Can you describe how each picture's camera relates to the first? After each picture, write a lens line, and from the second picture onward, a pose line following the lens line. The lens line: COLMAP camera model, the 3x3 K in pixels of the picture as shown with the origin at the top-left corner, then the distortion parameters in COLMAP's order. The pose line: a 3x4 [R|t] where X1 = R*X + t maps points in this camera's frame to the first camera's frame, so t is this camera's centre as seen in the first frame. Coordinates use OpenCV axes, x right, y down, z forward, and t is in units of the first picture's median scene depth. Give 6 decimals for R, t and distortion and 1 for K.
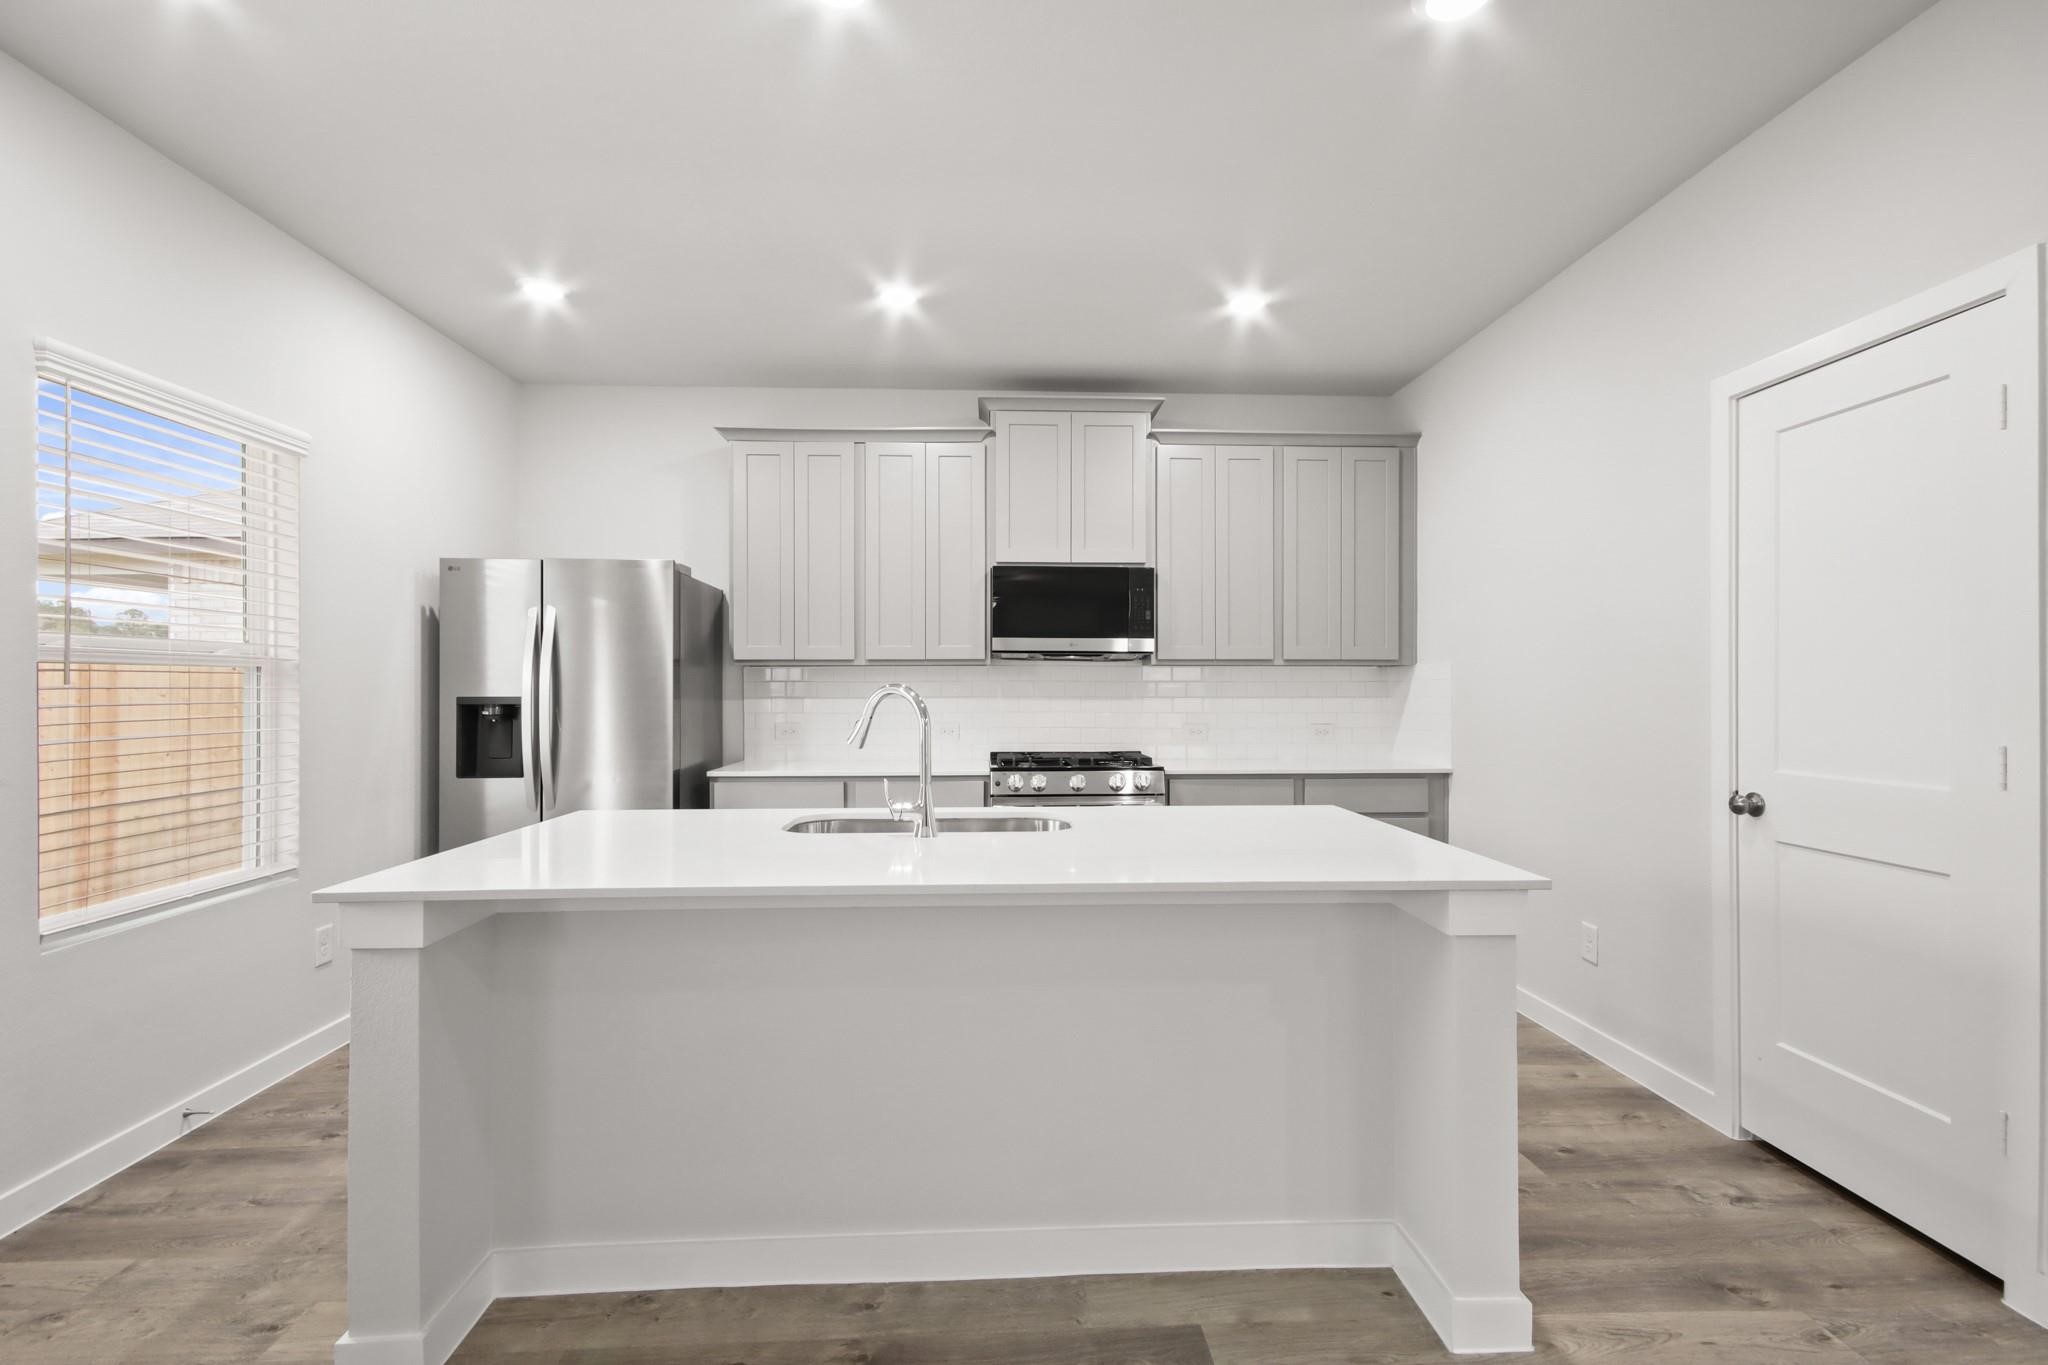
lens RADIAL K [[964.5, 0, 1019.9], [0, 964.5, 685.4], [0, 0, 1]] dist [0.000691, -0.000503]
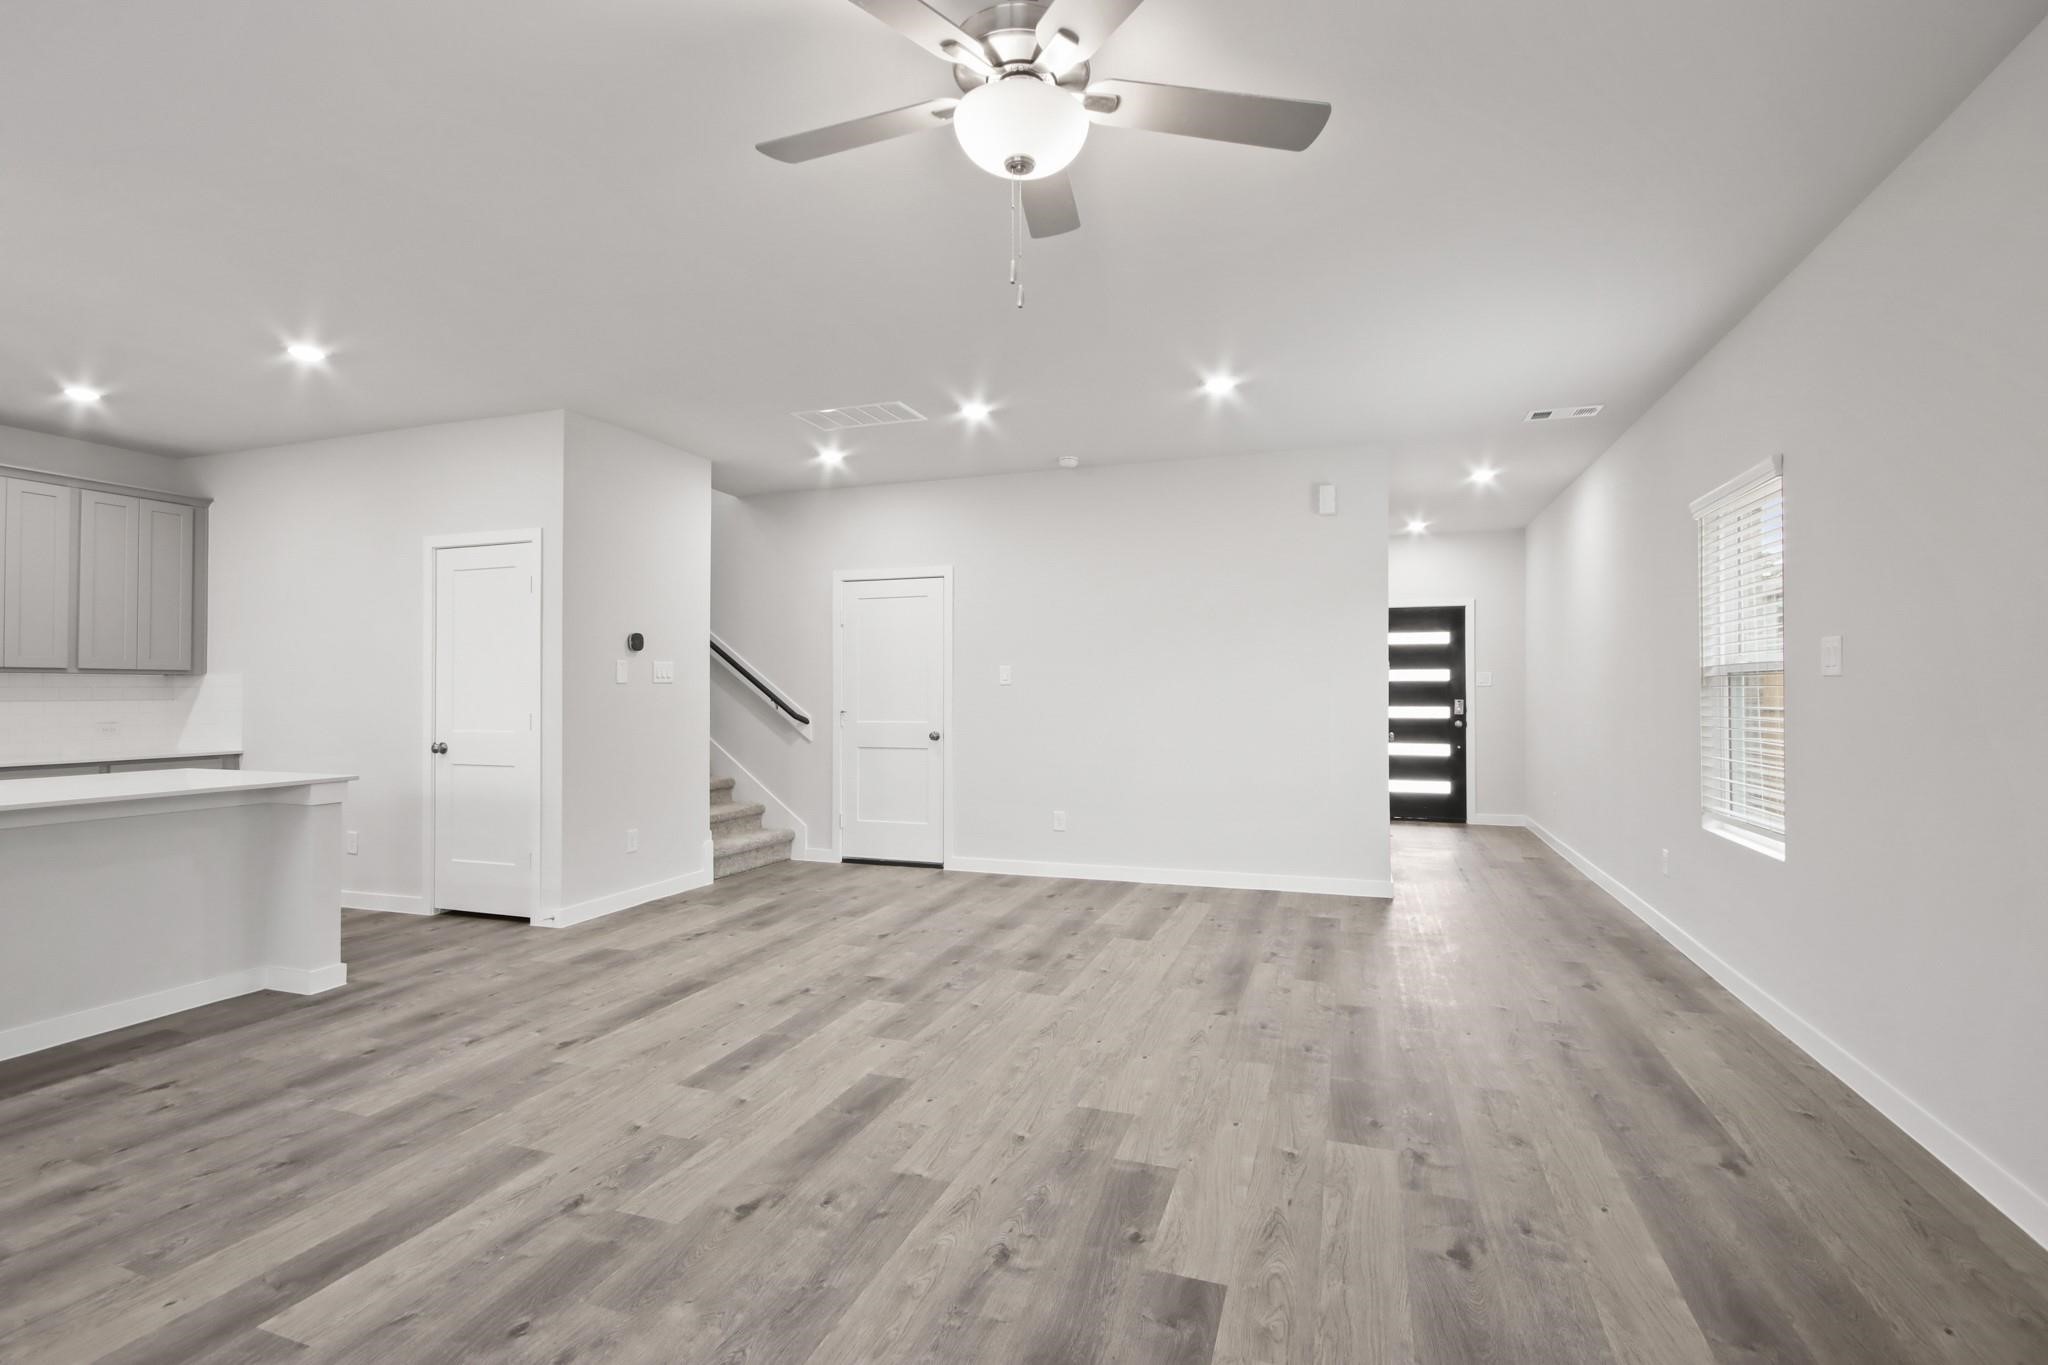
lens RADIAL K [[964.5, 0, 1019.9], [0, 964.5, 685.4], [0, 0, 1]] dist [0.000691, -0.000503]
pose [[0.380717, 0.003804, 0.924684, -0.470263], [-0.001688, 0.999993, -0.003419, -0.004491], [-0.924690, -0.000259, 0.380721, -0.643728]]
